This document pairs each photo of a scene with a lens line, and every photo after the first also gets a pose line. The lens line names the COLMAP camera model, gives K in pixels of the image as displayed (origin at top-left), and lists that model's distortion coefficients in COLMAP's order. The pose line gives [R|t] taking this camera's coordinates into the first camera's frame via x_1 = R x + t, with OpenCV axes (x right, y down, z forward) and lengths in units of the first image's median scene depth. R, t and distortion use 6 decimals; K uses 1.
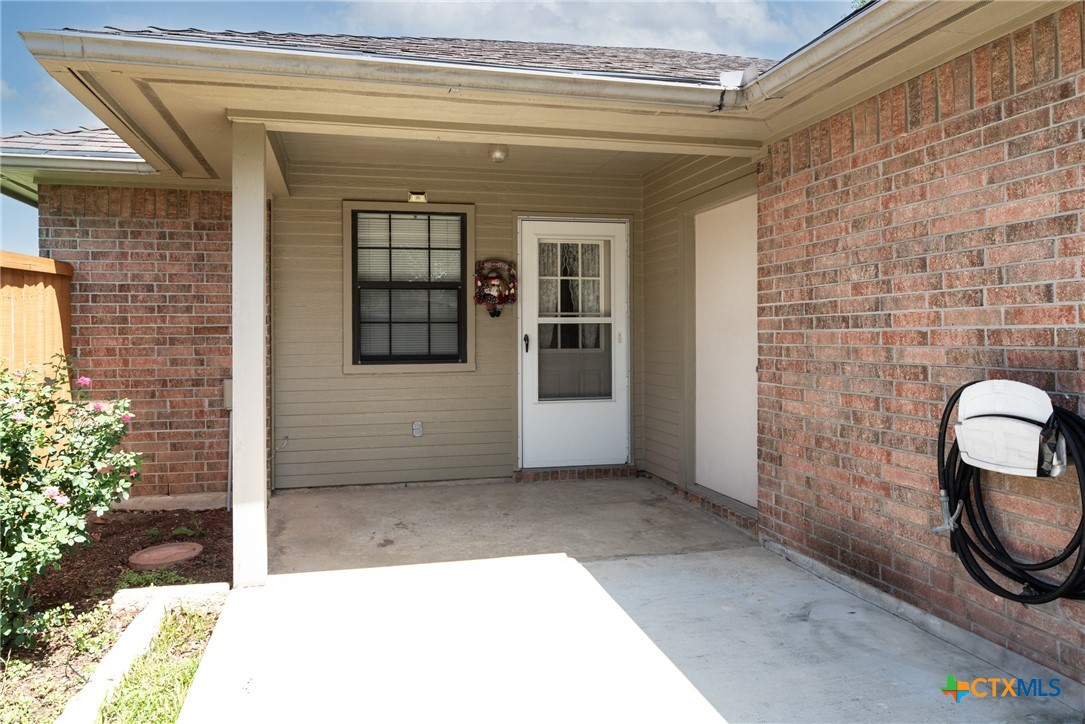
lens RADIAL K [[746.6, 0, 527.5], [0, 746.6, 327.9], [0, 0, 1]] dist [0.010993, 0.000828]
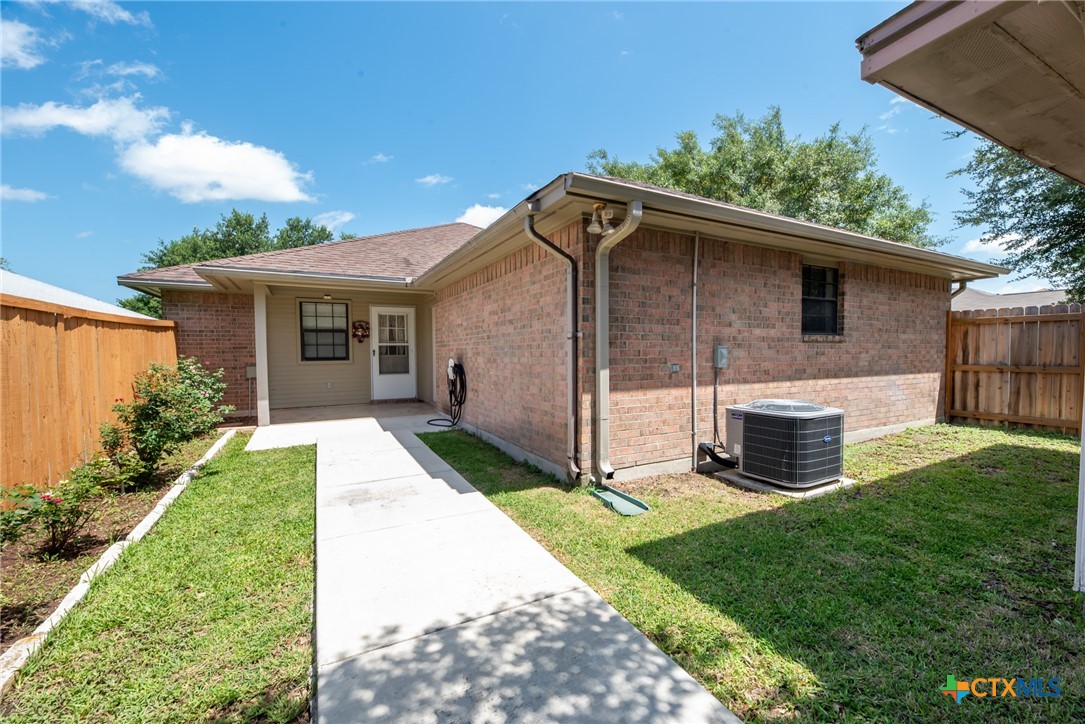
lens RADIAL K [[445.1, 0, 547.2], [0, 445.1, 368.9], [0, 0, 1]] dist [0.002646, -0.000161]
pose [[0.969706, -0.009769, 0.244080, 0.211437], [-0.003172, 0.998612, 0.052573, -0.007949], [-0.244254, -0.051755, 0.968329, -0.692700]]
